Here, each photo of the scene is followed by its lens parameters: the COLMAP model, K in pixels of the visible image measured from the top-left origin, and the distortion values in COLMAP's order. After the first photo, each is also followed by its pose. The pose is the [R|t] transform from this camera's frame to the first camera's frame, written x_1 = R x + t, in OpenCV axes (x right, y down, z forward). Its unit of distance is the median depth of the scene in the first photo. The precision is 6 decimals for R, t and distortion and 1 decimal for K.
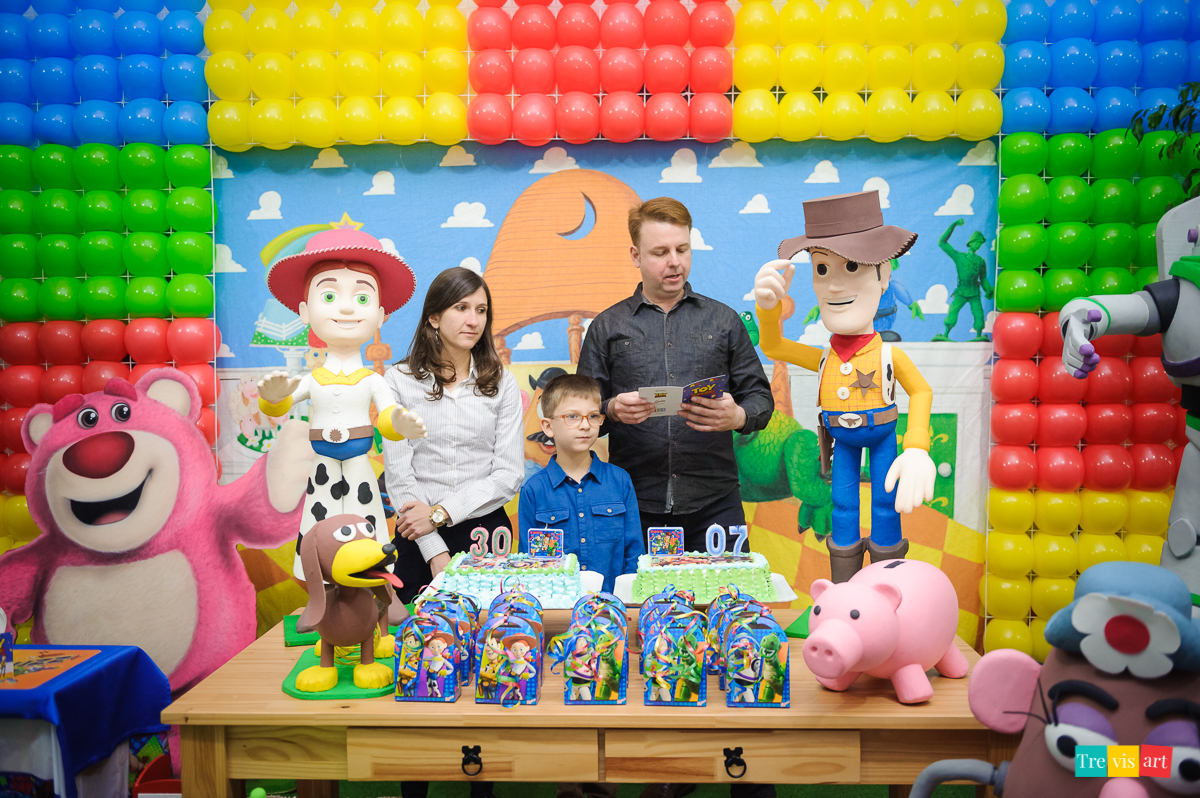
lens RADIAL K [[1083.5, 0, 600.0], [0, 1083.5, 399.0], [0, 0, 1]] dist [0.007786, 0.000687]
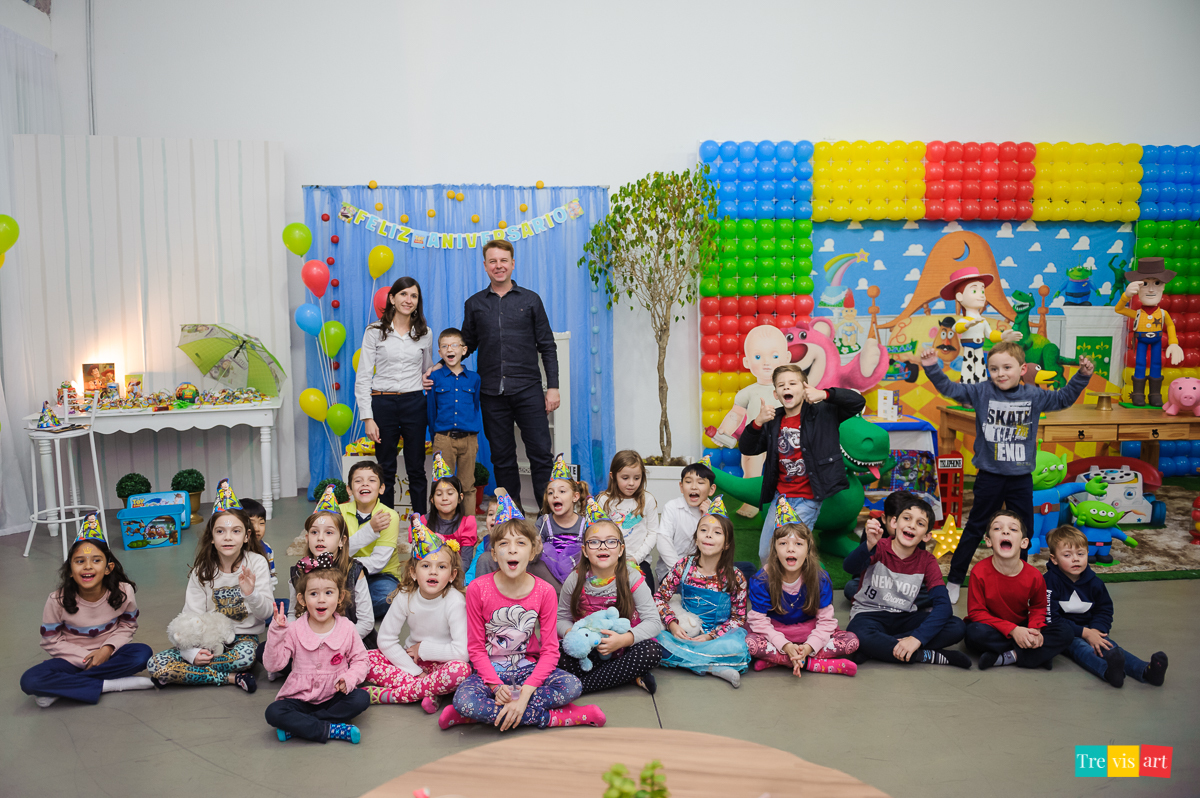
lens RADIAL K [[823.3, 0, 600.0], [0, 823.3, 399.0], [0, 0, 1]] dist [-0.057165, -0.003636]
pose [[0.999020, -0.008906, 0.043356, -1.384660], [0.005889, 0.997585, 0.069212, 0.034484], [-0.043868, -0.068889, 0.996659, -1.140470]]
